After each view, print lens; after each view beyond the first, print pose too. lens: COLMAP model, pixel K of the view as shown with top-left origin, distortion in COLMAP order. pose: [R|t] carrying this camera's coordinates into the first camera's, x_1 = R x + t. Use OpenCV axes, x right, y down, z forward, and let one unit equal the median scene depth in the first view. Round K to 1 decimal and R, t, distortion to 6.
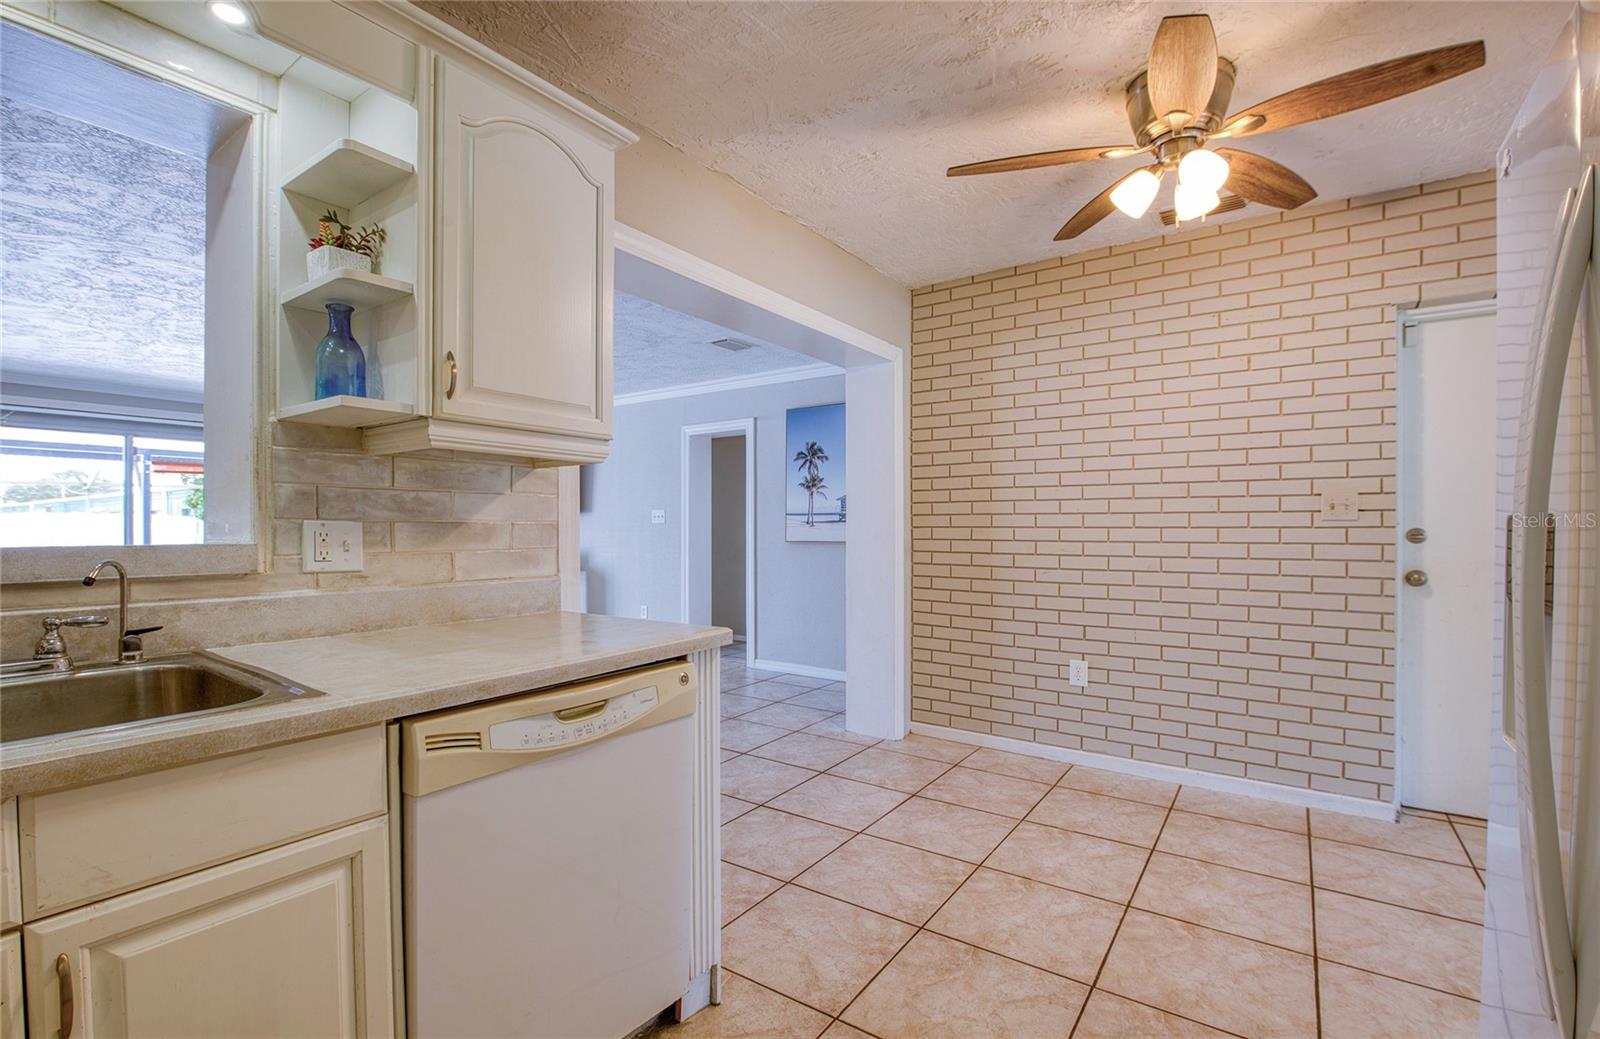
lens RADIAL K [[701.5, 0, 768.8], [0, 701.5, 523.0], [0, 0, 1]] dist [-0.007965, -0.008281]
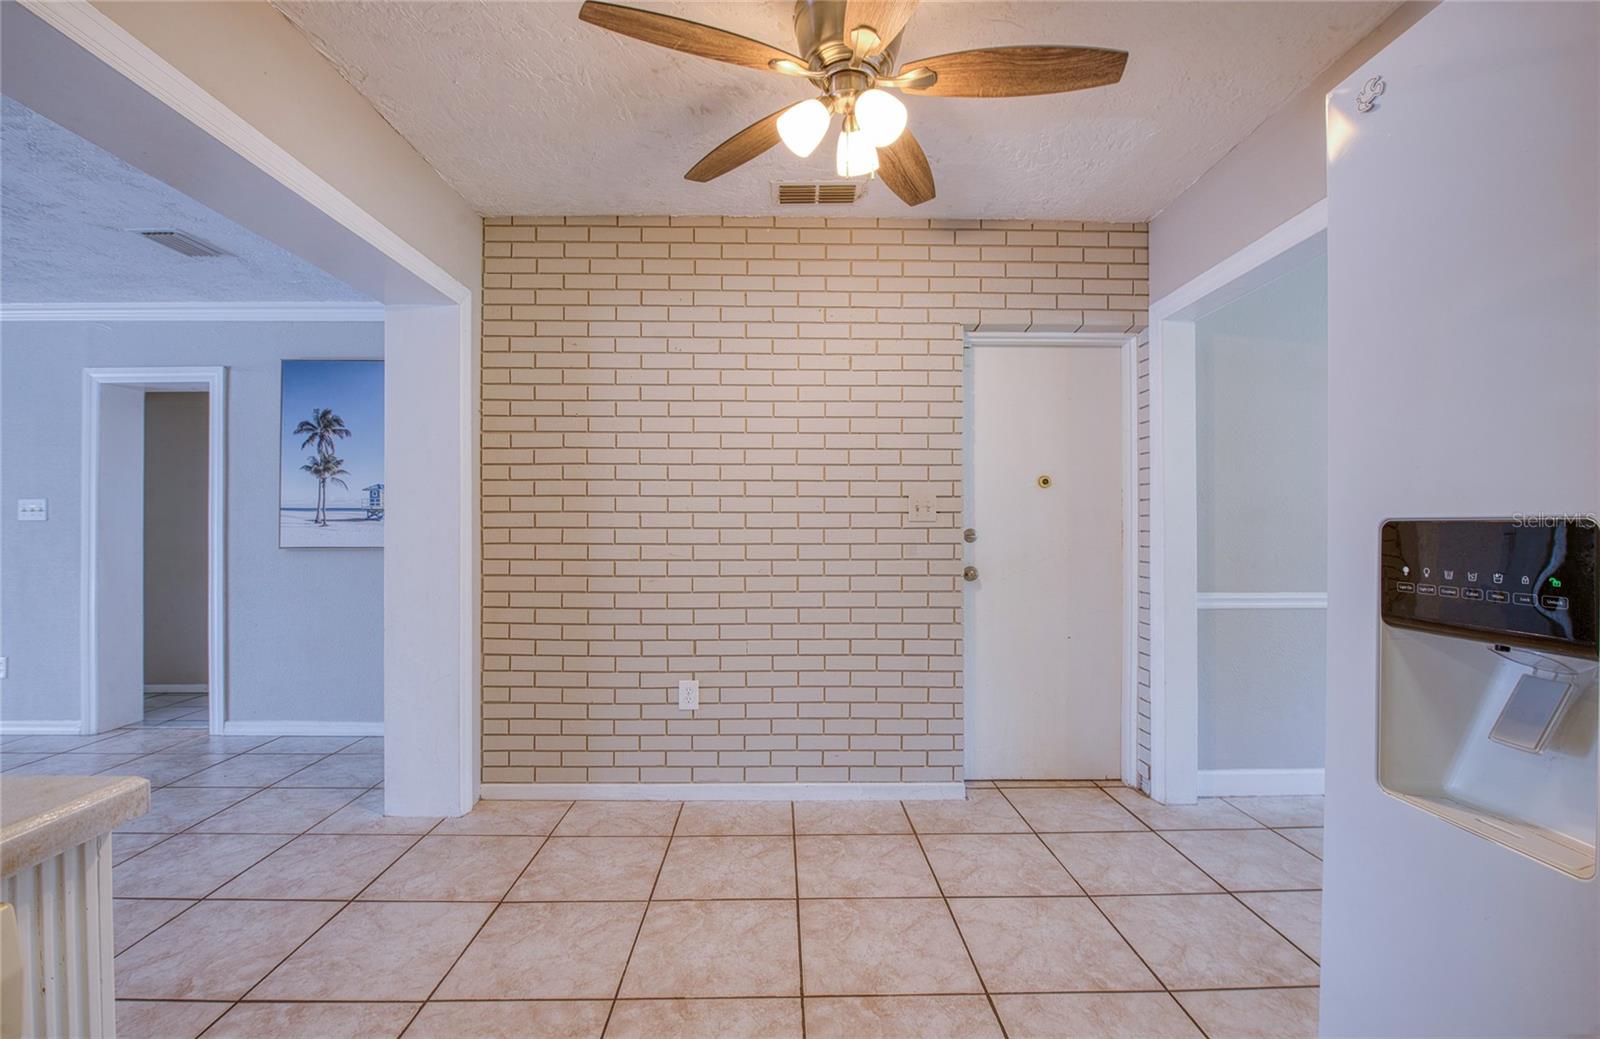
lens RADIAL K [[701.5, 0, 768.8], [0, 701.5, 523.0], [0, 0, 1]] dist [-0.007965, -0.008281]
pose [[0.801143, 0.003246, 0.598464, -0.001611], [-0.004098, 0.999992, 0.000062, -0.000577], [-0.598459, -0.002502, 0.801149, 0.223309]]
